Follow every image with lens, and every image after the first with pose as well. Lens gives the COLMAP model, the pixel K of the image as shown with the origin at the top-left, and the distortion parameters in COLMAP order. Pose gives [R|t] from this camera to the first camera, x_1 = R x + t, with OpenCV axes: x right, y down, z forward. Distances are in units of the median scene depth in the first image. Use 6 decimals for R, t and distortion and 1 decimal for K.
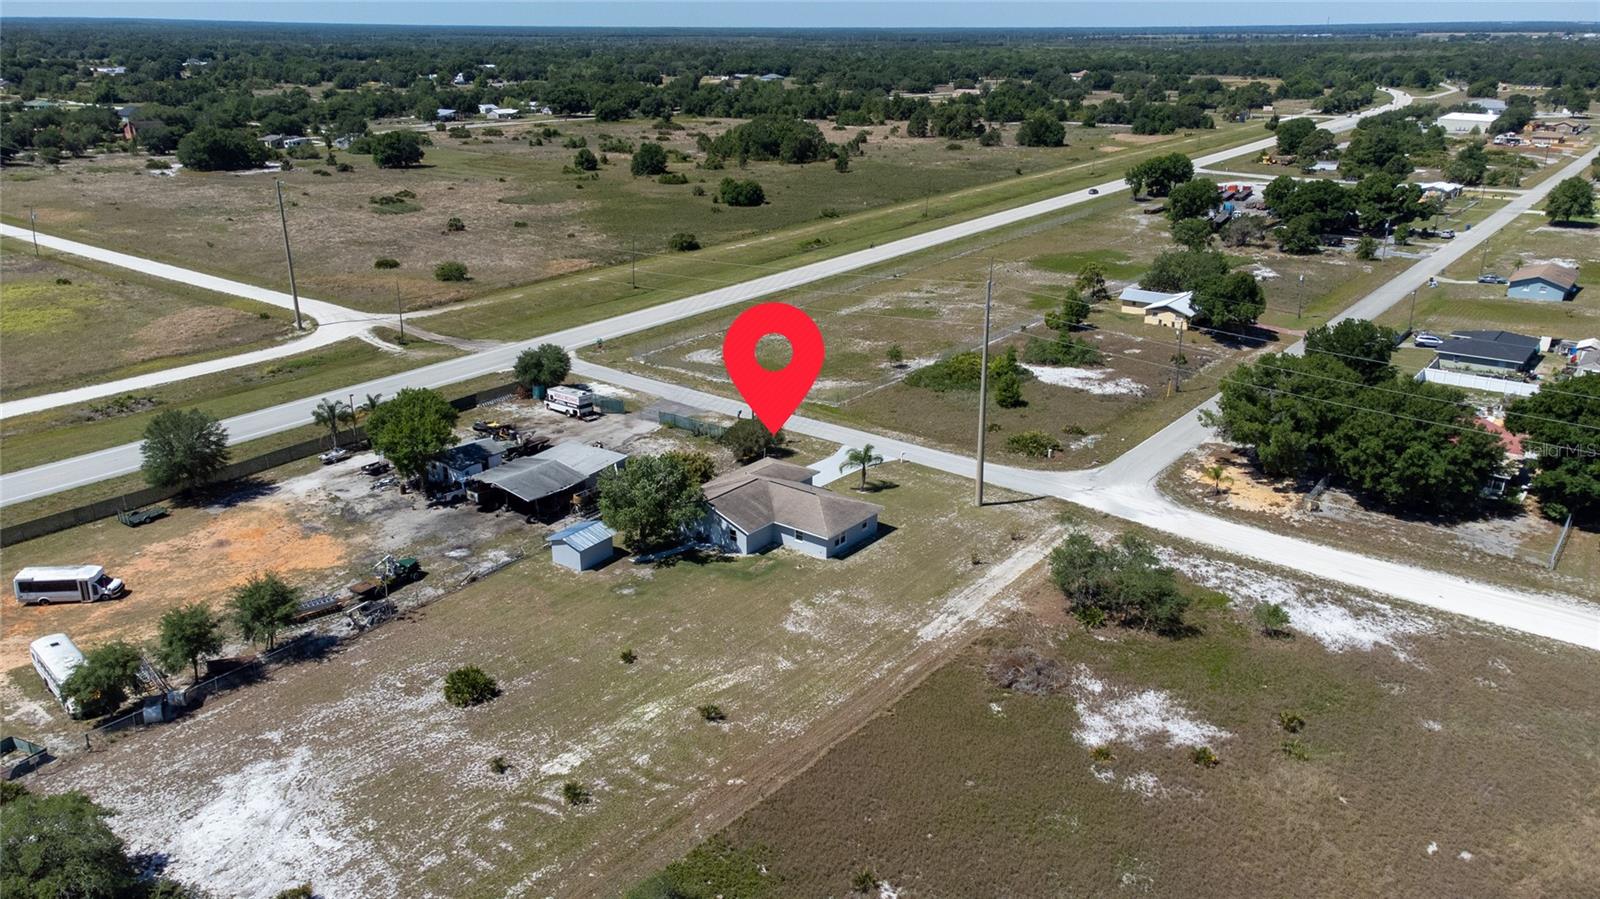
lens RADIAL K [[1189.6, 0, 786.7], [0, 1189.6, 443.1], [0, 0, 1]] dist [0.028235, 0.045846]
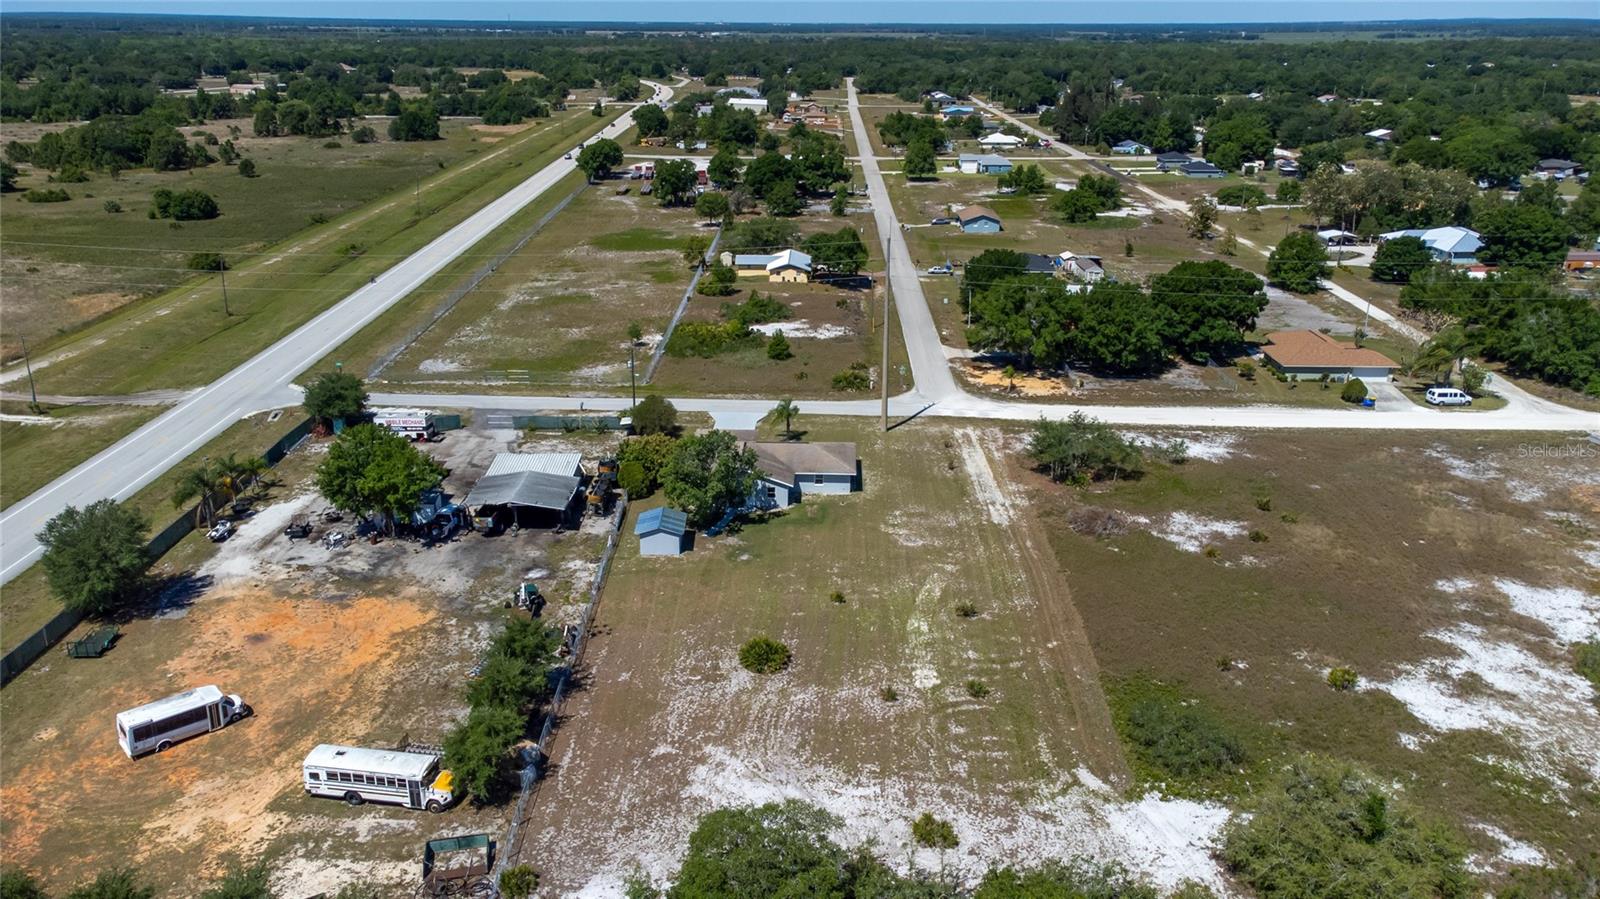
lens RADIAL K [[1189.6, 0, 788.3], [0, 1189.6, 453.8], [0, 0, 1]] dist [0.028235, 0.045846]
pose [[0.807509, -0.199584, 0.555063, -0.681882], [0.192375, 0.978674, 0.072034, -0.034667], [-0.557603, 0.048612, 0.828683, 0.104033]]
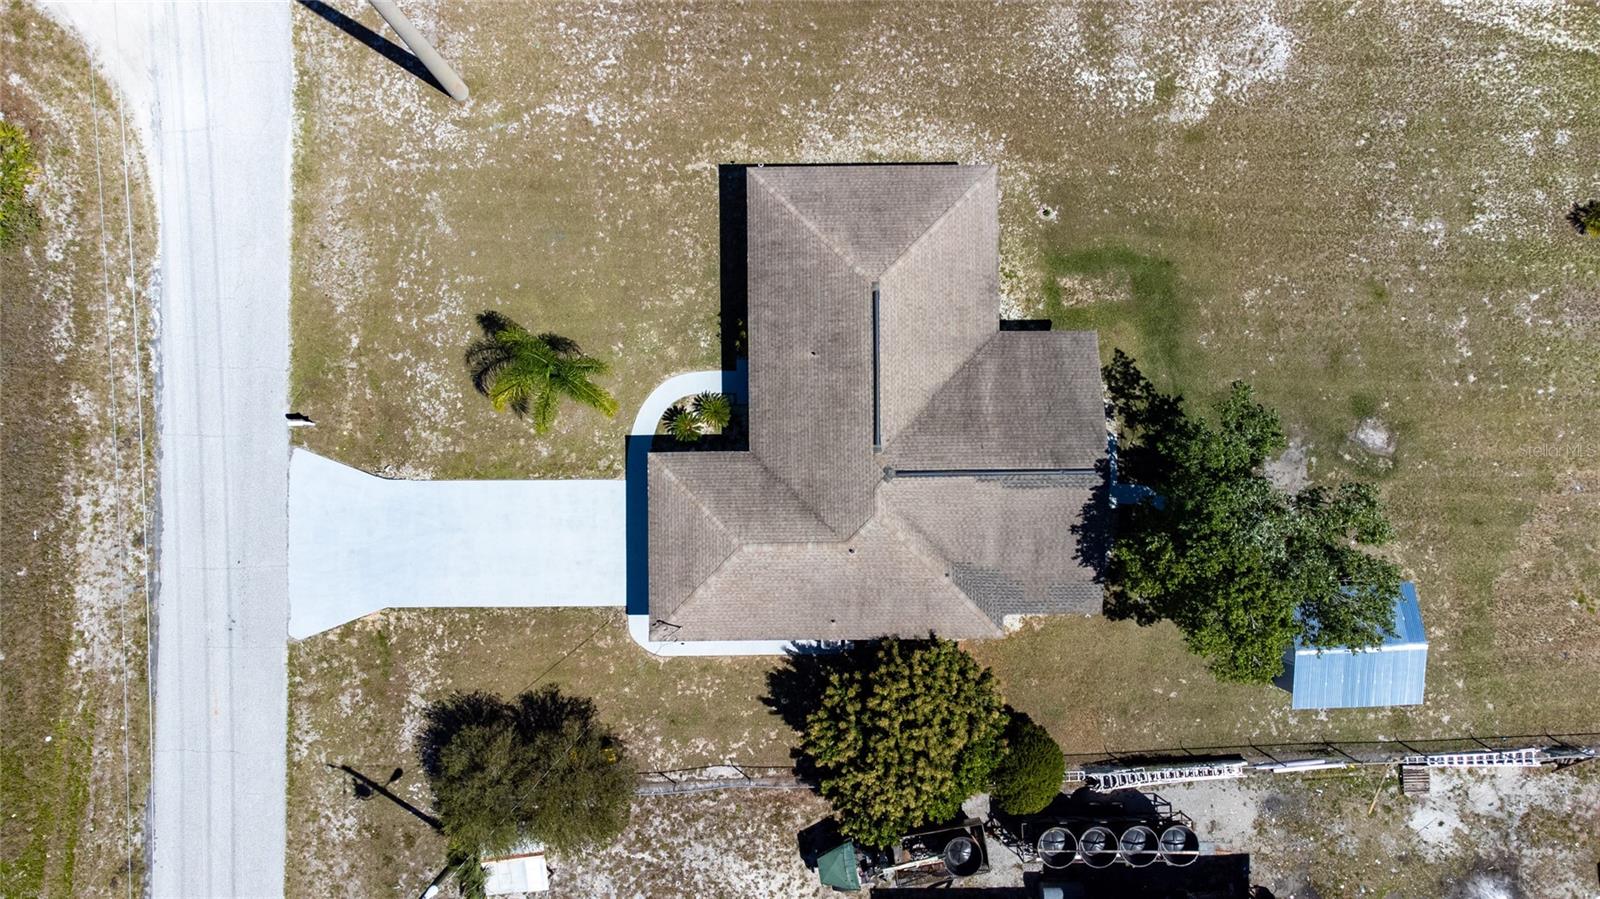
lens RADIAL K [[1189.6, 0, 786.9], [0, 1189.6, 448.3], [0, 0, 1]] dist [0.028235, 0.045846]
pose [[-0.627740, -0.778308, 0.013402, -0.002229], [0.258580, -0.192255, 0.946665, -0.377617], [-0.734220, 0.597725, 0.321941, 1.039660]]
